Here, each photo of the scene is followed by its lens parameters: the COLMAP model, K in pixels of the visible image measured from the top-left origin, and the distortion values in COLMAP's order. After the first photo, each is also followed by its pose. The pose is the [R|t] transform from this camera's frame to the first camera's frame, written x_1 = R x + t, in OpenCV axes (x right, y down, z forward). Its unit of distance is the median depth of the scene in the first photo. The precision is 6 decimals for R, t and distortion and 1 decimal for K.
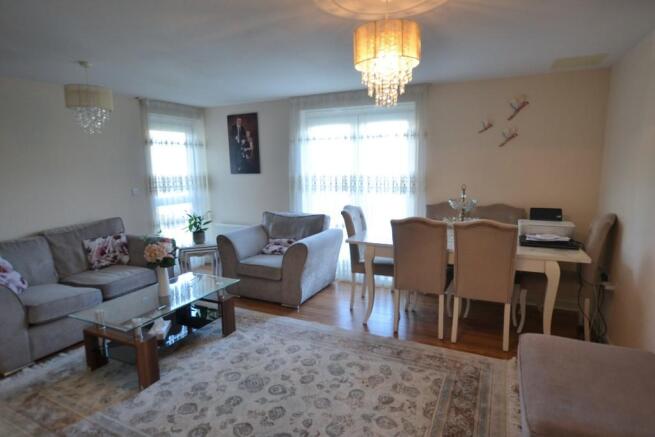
lens RADIAL K [[364.5, 0, 329.5], [0, 364.5, 215.9], [0, 0, 1]] dist [-0.014470, 0.000716]
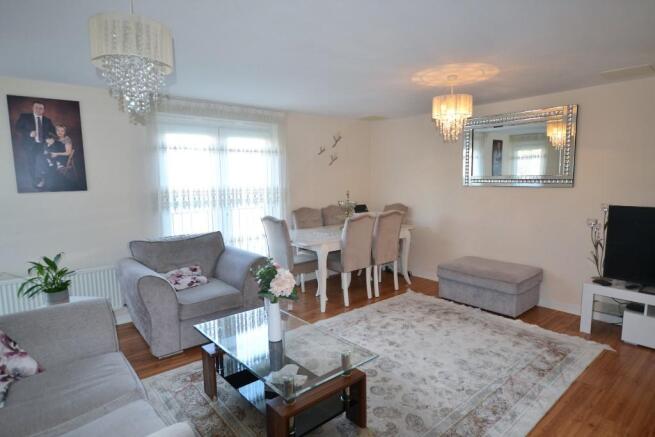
lens RADIAL K [[364.5, 0, 329.5], [0, 364.5, 215.9], [0, 0, 1]] dist [-0.014470, 0.000716]
pose [[0.411032, -0.085512, 0.907602, -0.700730], [0.136581, 0.990130, 0.031434, -0.032252], [-0.901332, 0.111041, 0.418654, 0.349204]]
